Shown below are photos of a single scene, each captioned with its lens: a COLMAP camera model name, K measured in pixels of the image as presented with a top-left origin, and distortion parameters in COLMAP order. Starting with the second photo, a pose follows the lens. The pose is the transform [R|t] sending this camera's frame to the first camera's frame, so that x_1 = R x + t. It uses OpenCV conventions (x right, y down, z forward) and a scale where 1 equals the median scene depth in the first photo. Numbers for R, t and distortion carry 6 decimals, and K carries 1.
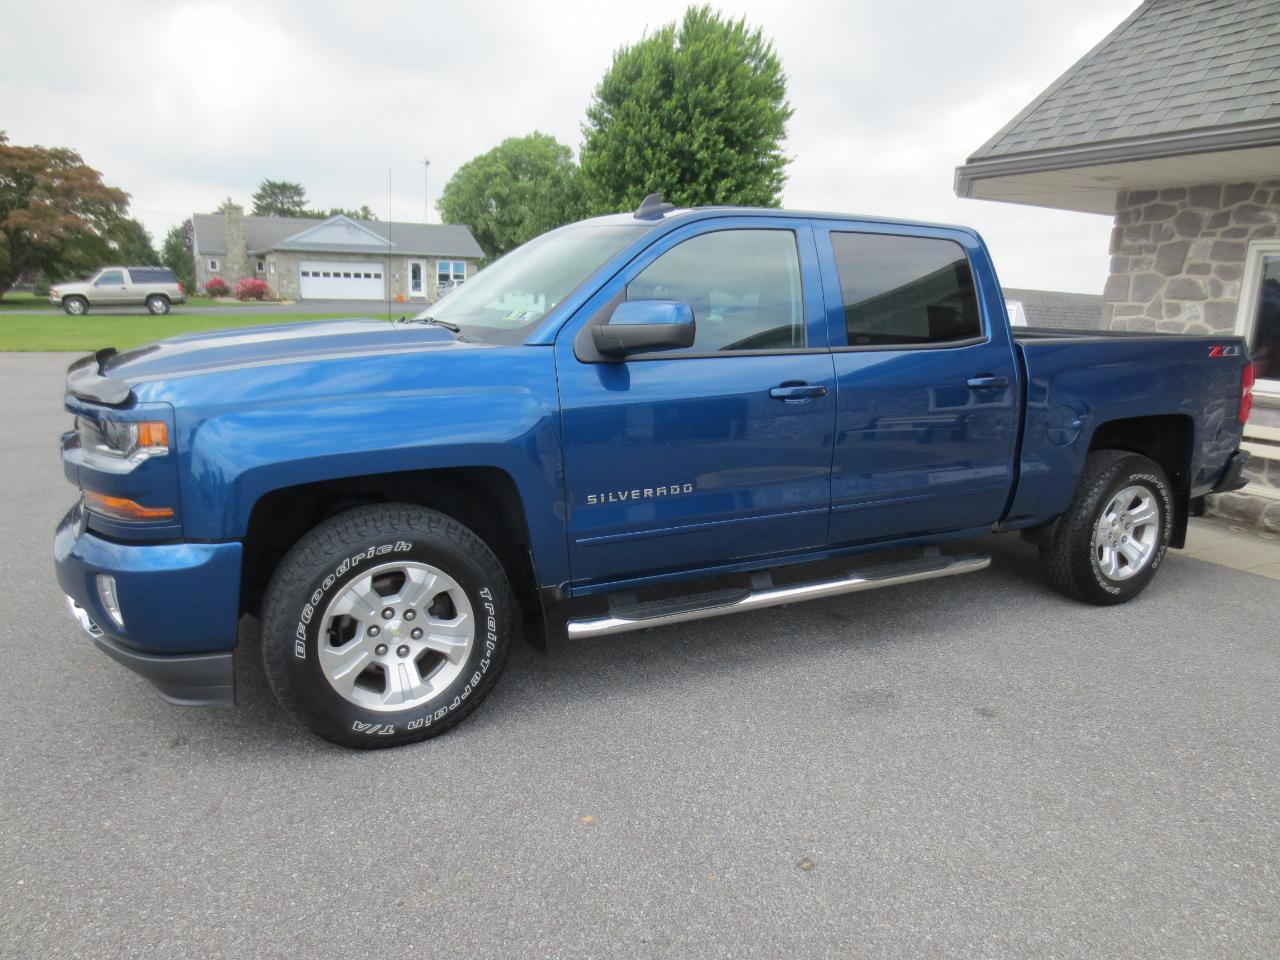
lens RADIAL K [[900.7, 0, 644.9], [0, 900.7, 489.8], [0, 0, 1]] dist [-0.049369, 0.019906]
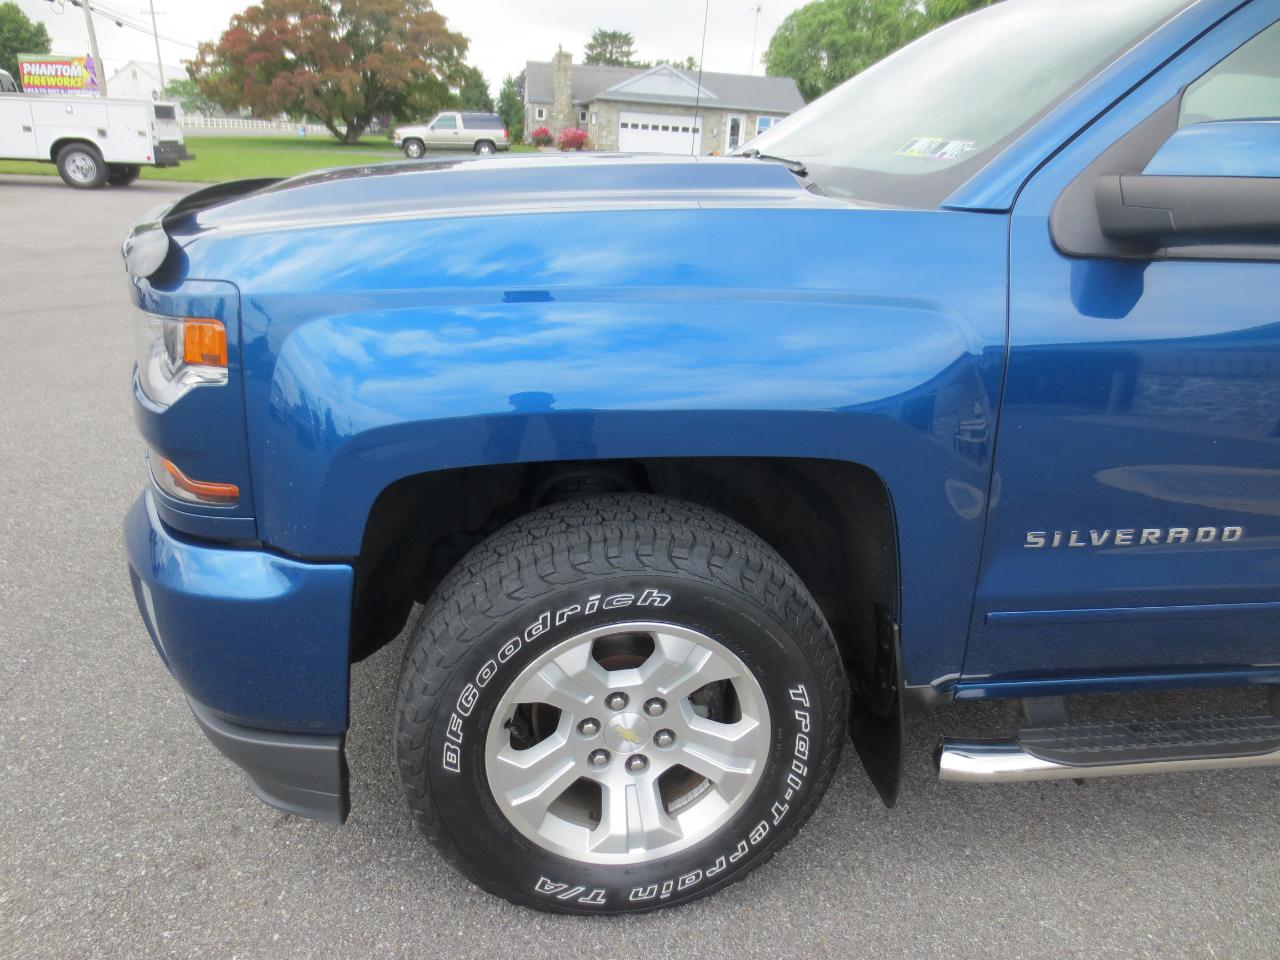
lens RADIAL K [[900.7, 0, 644.9], [0, 900.7, 489.8], [0, 0, 1]] dist [-0.049369, 0.019906]
pose [[0.943735, 0.147011, -0.296231, -0.048881], [-0.103393, 0.982018, 0.157959, -0.028905], [0.314126, -0.118443, 0.941964, 0.193749]]
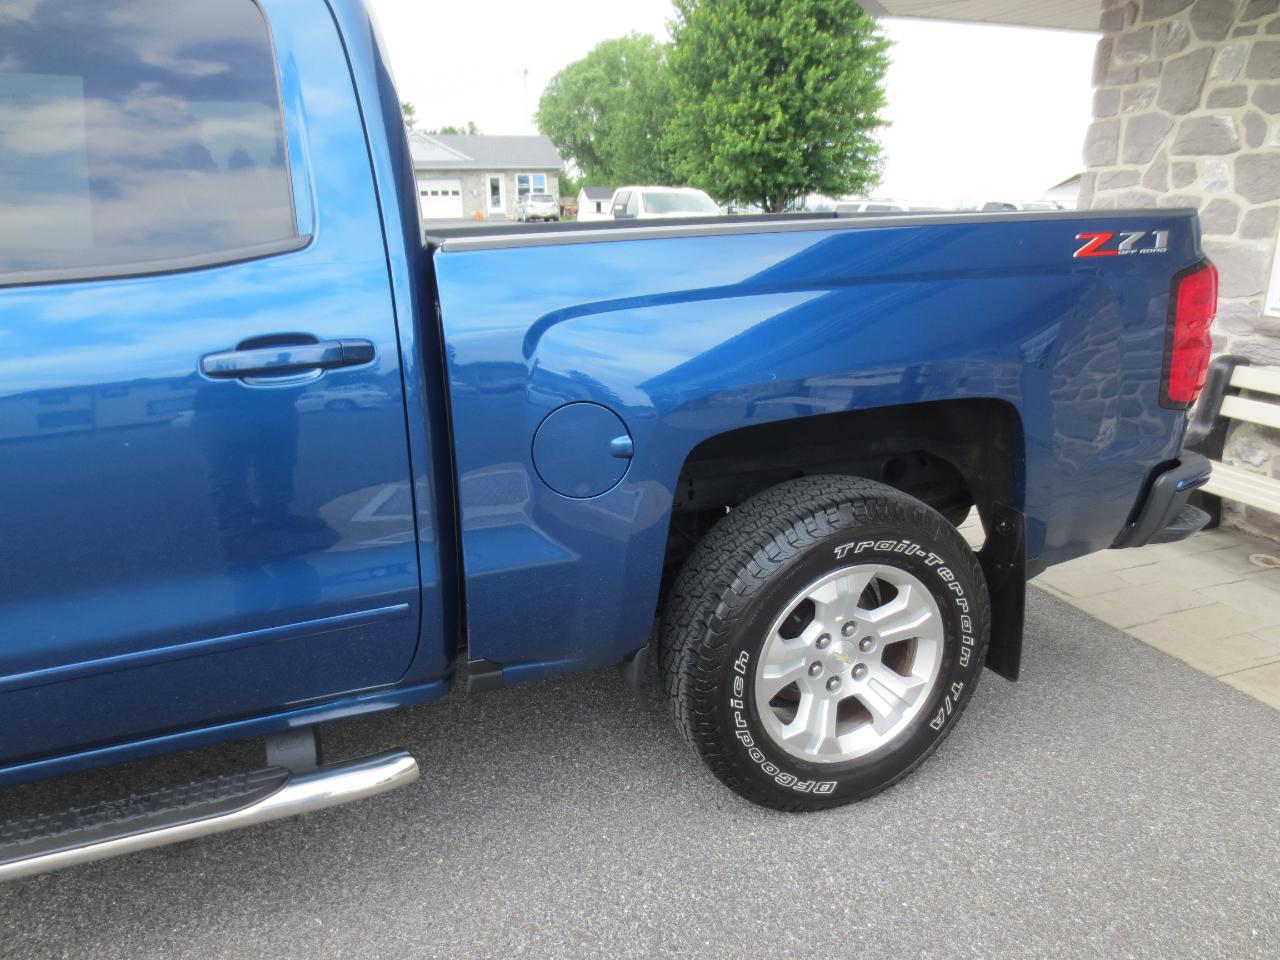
lens RADIAL K [[880.5, 0, 634.1], [0, 880.5, 501.0], [0, 0, 1]] dist [-0.018638, -0.007743]
pose [[0.989308, 0.004725, -0.145763, 0.304050], [0.011533, 0.993810, 0.110489, -0.052055], [0.145383, -0.110988, 0.983130, 0.336364]]
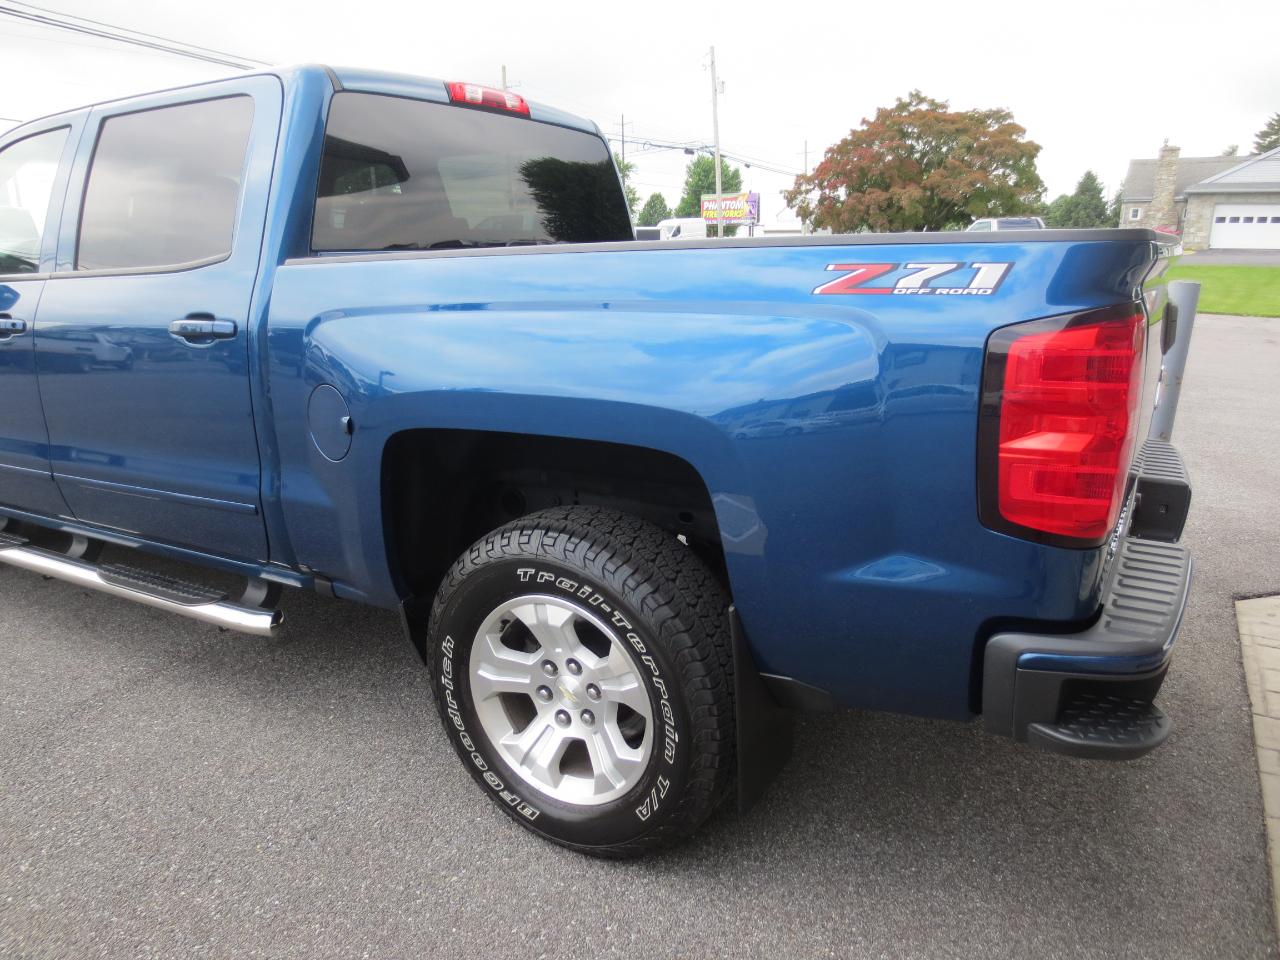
lens RADIAL K [[895.0, 0, 657.1], [0, 895.0, 495.9], [0, 0, 1]] dist [-0.038727, 0.015400]
pose [[0.551626, 0.202220, -0.809207, 0.543892], [-0.155279, 0.978103, 0.138576, -0.072234], [0.819510, 0.049211, 0.570948, 0.471086]]
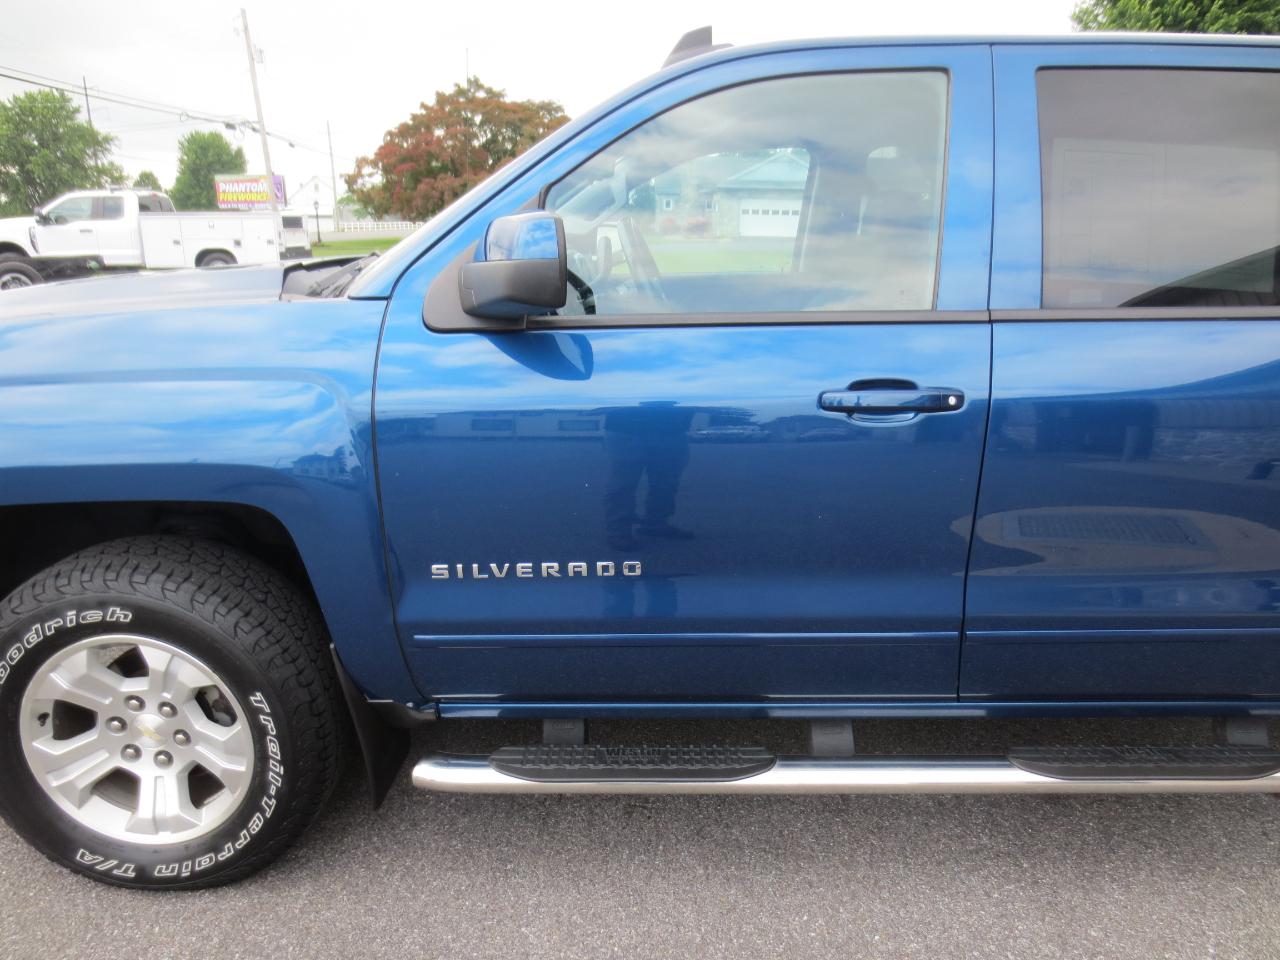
lens RADIAL K [[895.0, 0, 657.1], [0, 895.0, 495.9], [0, 0, 1]] dist [-0.038727, 0.015400]
pose [[0.889249, 0.115336, -0.442645, 0.127134], [-0.082274, 0.992237, 0.093254, -0.041585], [0.449964, -0.046508, 0.891835, 0.227194]]
